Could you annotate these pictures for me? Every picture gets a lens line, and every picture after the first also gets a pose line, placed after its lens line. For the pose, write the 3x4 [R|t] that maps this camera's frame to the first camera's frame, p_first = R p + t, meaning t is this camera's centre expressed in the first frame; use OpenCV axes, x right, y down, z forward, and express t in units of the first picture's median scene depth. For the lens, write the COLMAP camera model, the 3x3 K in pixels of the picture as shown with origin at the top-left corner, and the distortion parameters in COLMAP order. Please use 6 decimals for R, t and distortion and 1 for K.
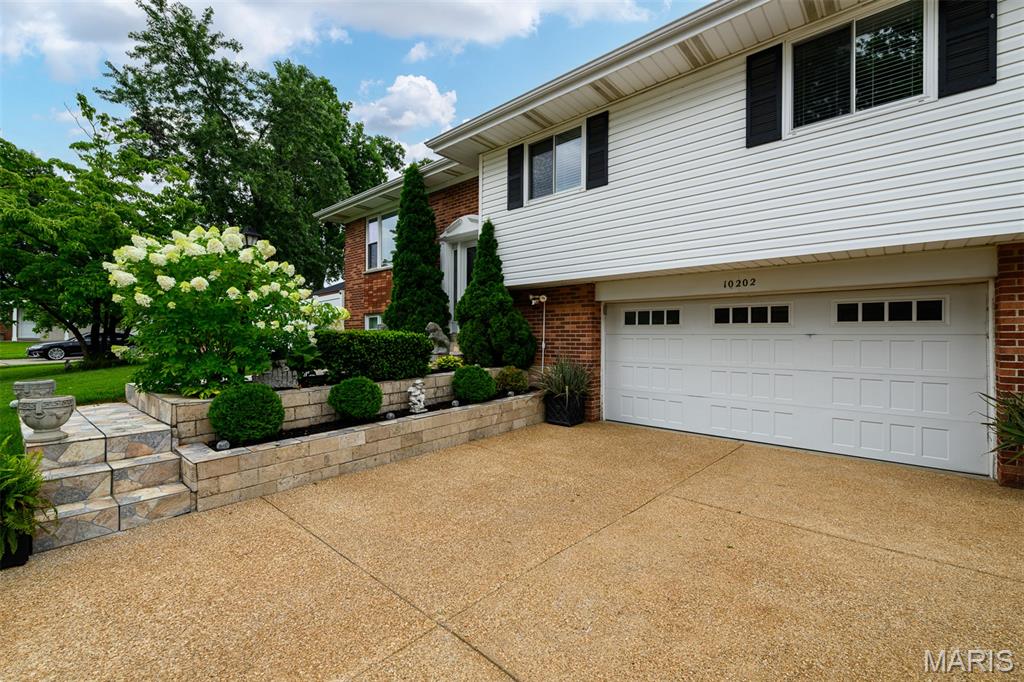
lens RADIAL K [[414.3, 0, 547.9], [0, 414.3, 333.5], [0, 0, 1]] dist [0.000449, 0.000033]
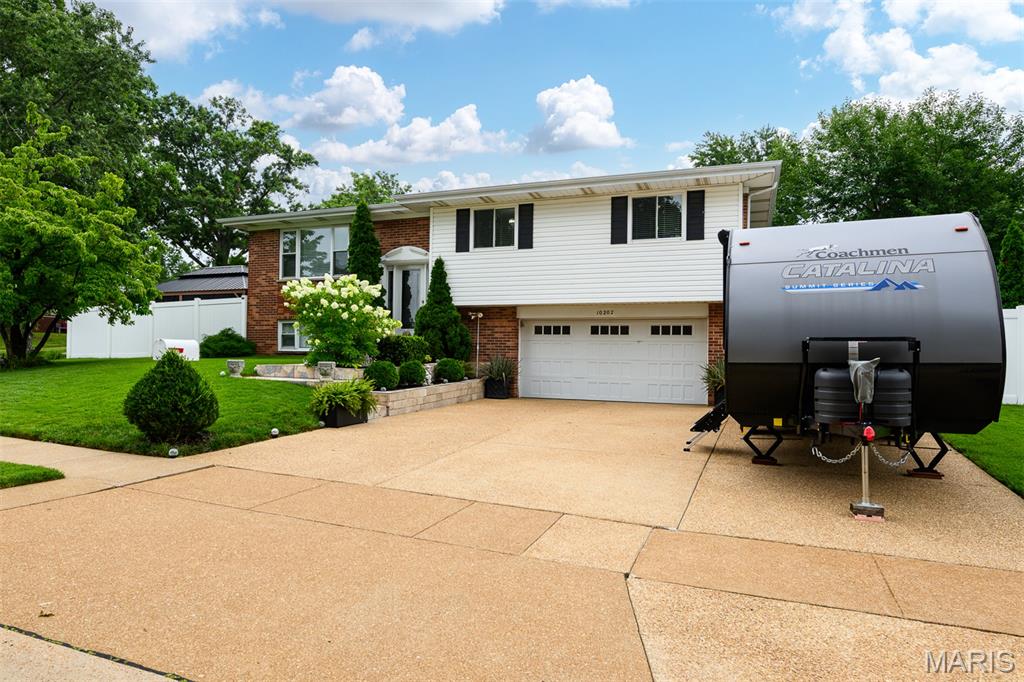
lens RADIAL K [[567.8, 0, 514.4], [0, 567.8, 342.7], [0, 0, 1]] dist [0.001866, 0.000144]
pose [[0.943880, 0.015727, 0.329913, -0.619100], [-0.013049, 0.999861, -0.010330, 0.034966], [-0.330030, 0.005446, 0.943955, -1.029449]]
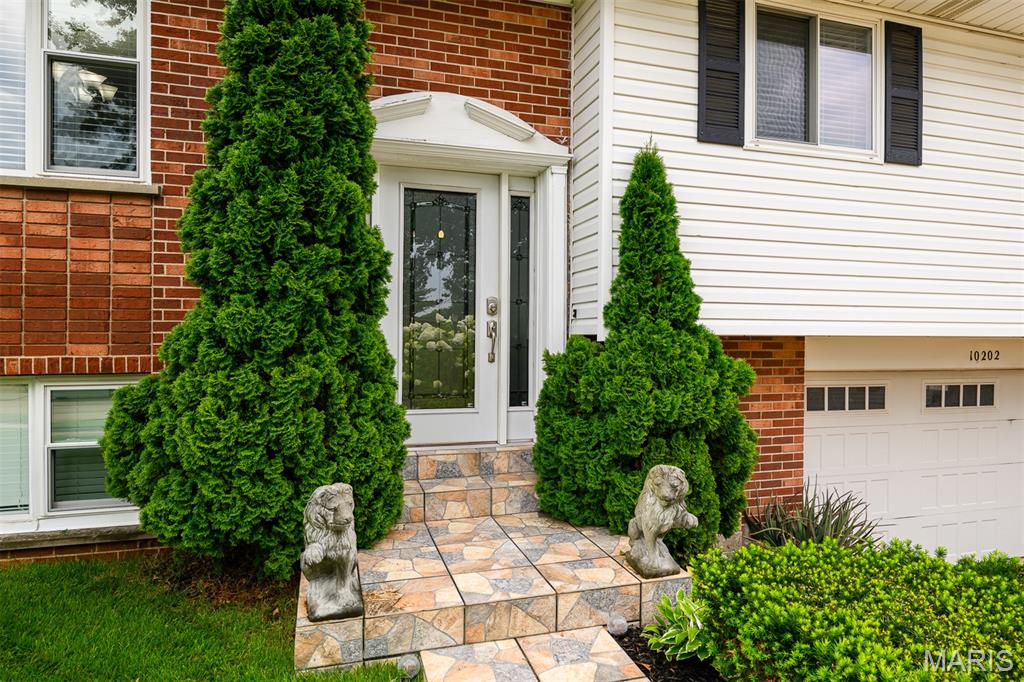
lens RADIAL K [[572.1, 0, 503.5], [0, 572.1, 340.6], [0, 0, 1]] dist [0.025052, 0.000901]
pose [[0.570325, 0.008860, 0.821371, -0.738889], [-0.005108, 0.999961, -0.007240, -0.116832], [-0.821403, -0.000066, 0.570348, 0.953646]]
